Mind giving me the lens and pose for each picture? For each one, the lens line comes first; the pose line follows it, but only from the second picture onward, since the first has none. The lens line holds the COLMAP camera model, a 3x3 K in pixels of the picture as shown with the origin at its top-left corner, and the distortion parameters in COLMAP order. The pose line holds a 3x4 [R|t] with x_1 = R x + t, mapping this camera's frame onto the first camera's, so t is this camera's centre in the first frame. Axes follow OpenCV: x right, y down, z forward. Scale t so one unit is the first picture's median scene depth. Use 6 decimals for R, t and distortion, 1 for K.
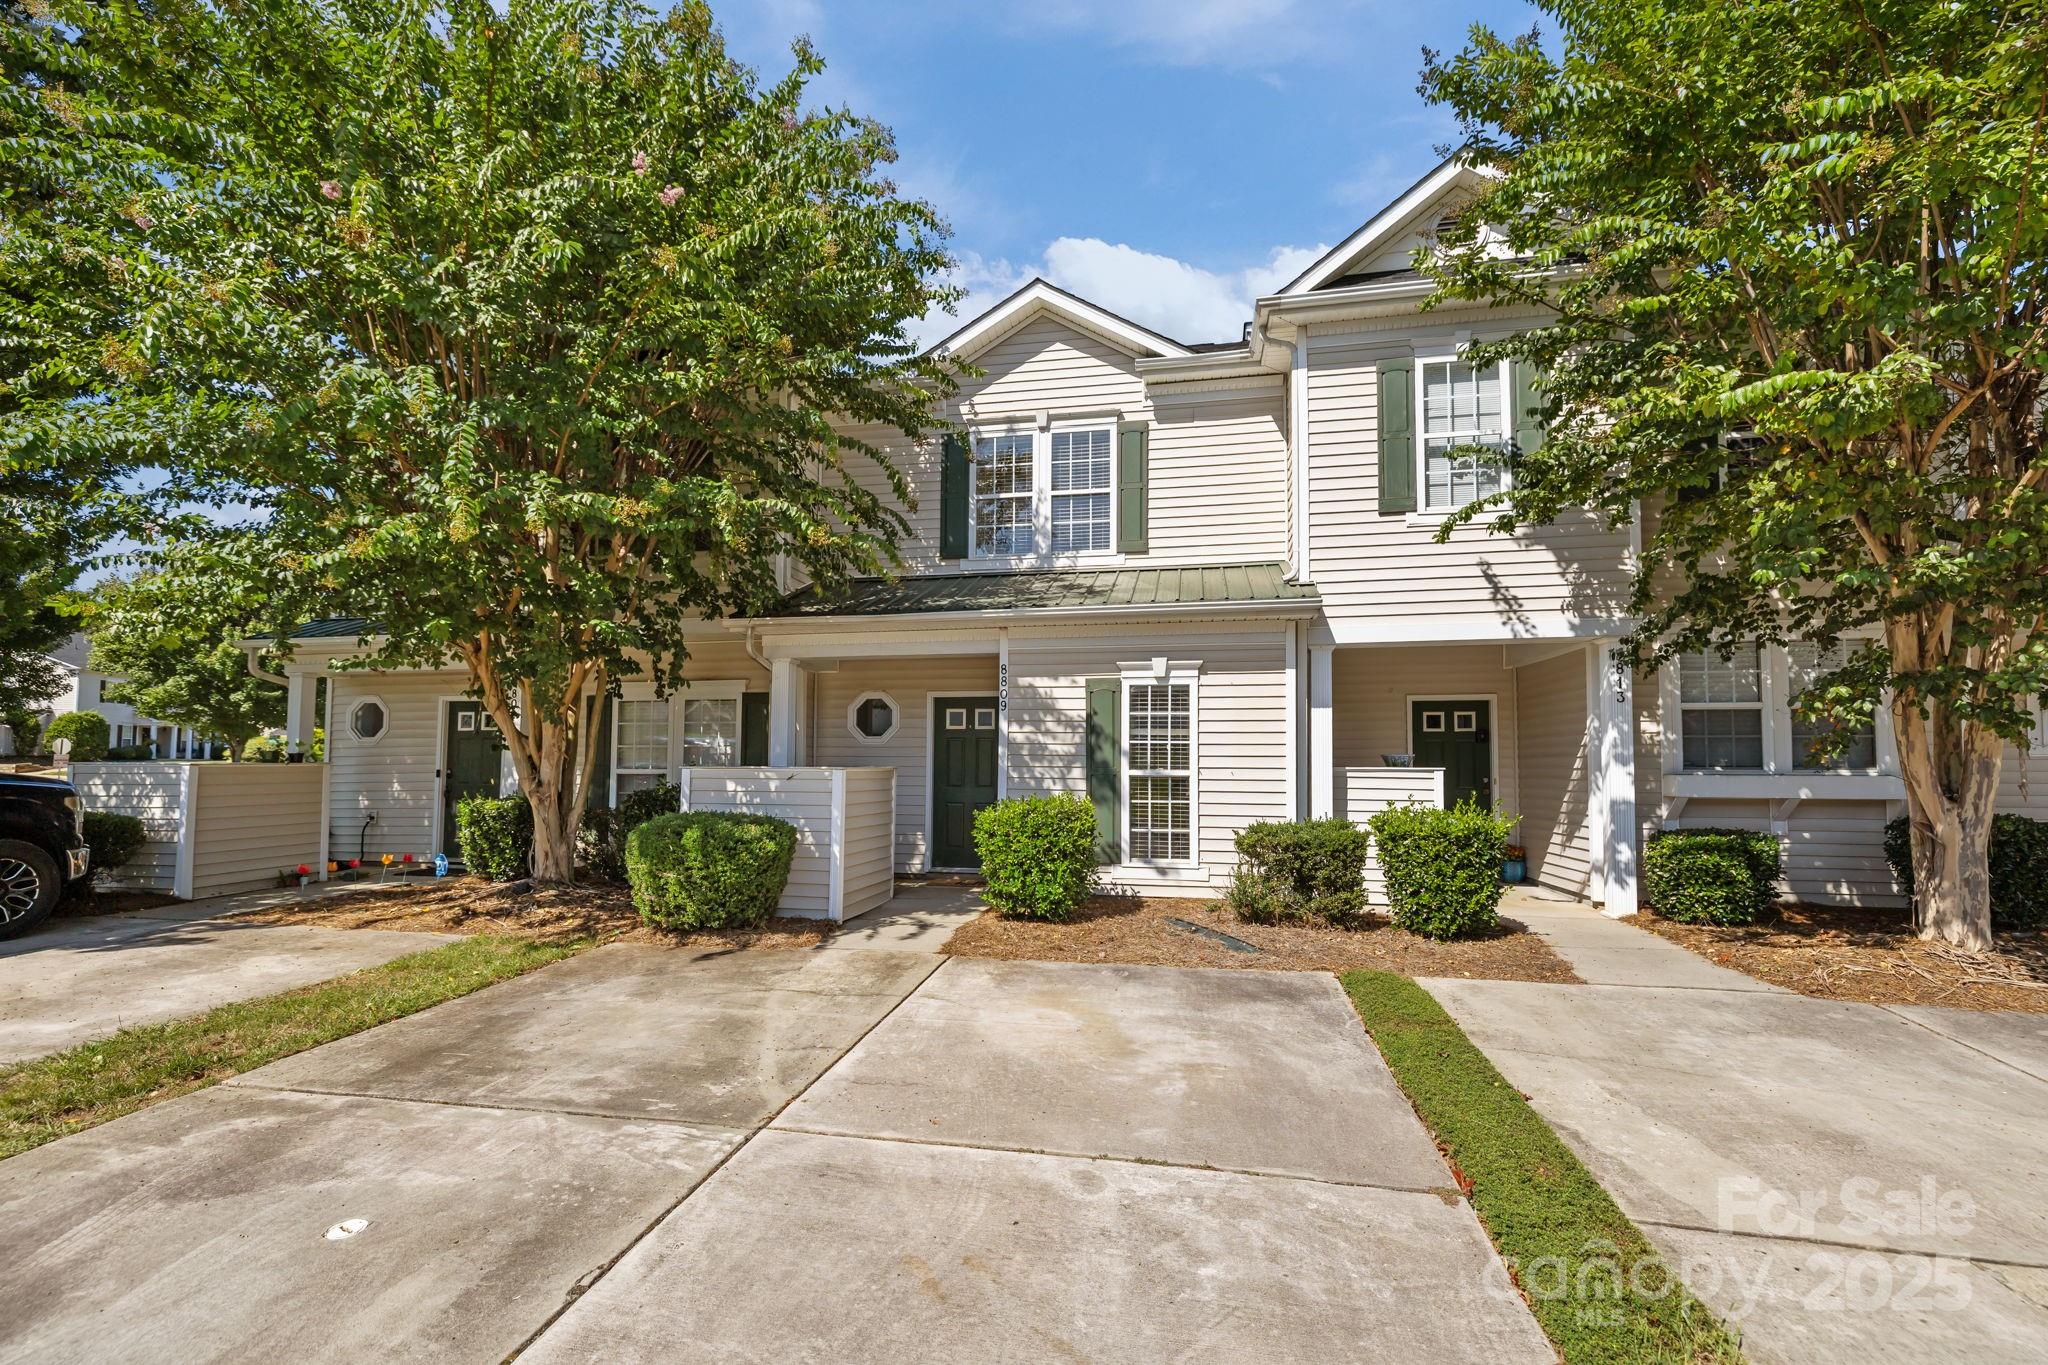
lens RADIAL K [[869.4, 0, 1013.1], [0, 869.4, 669.1], [0, 0, 1]] dist [0.000654, -0.000051]
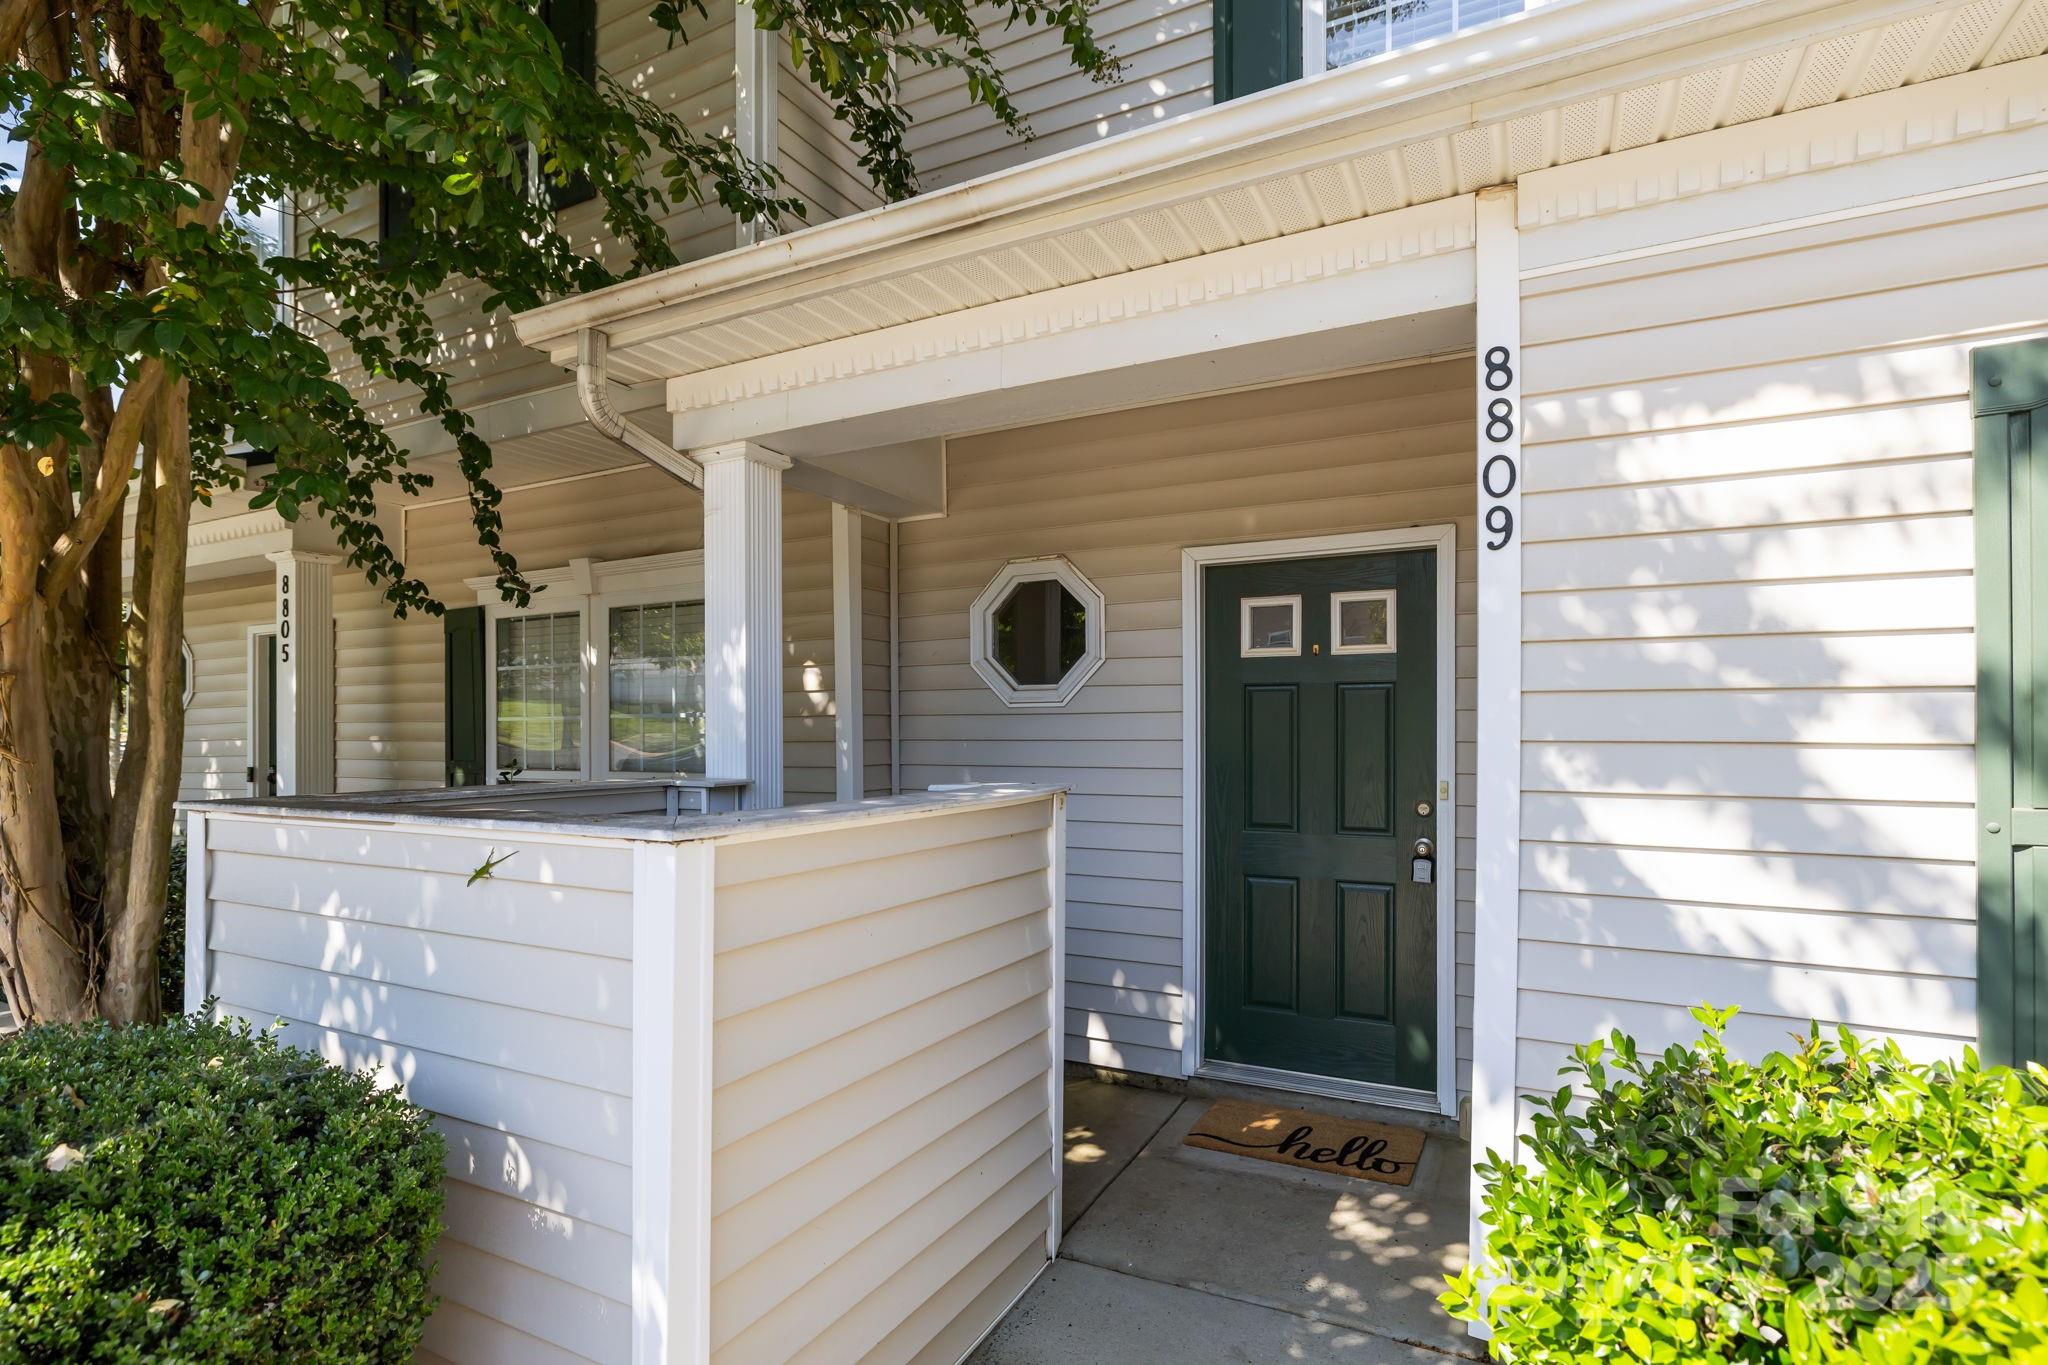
lens RADIAL K [[1009.5, 0, 1024.0], [0, 1009.5, 682.5], [0, 0, 1]] dist [0.000634, -0.000015]
pose [[0.958446, -0.019680, -0.284593, -0.054181], [0.037480, 0.997657, 0.057236, 0.061425], [0.282800, -0.065524, 0.956938, 0.699643]]
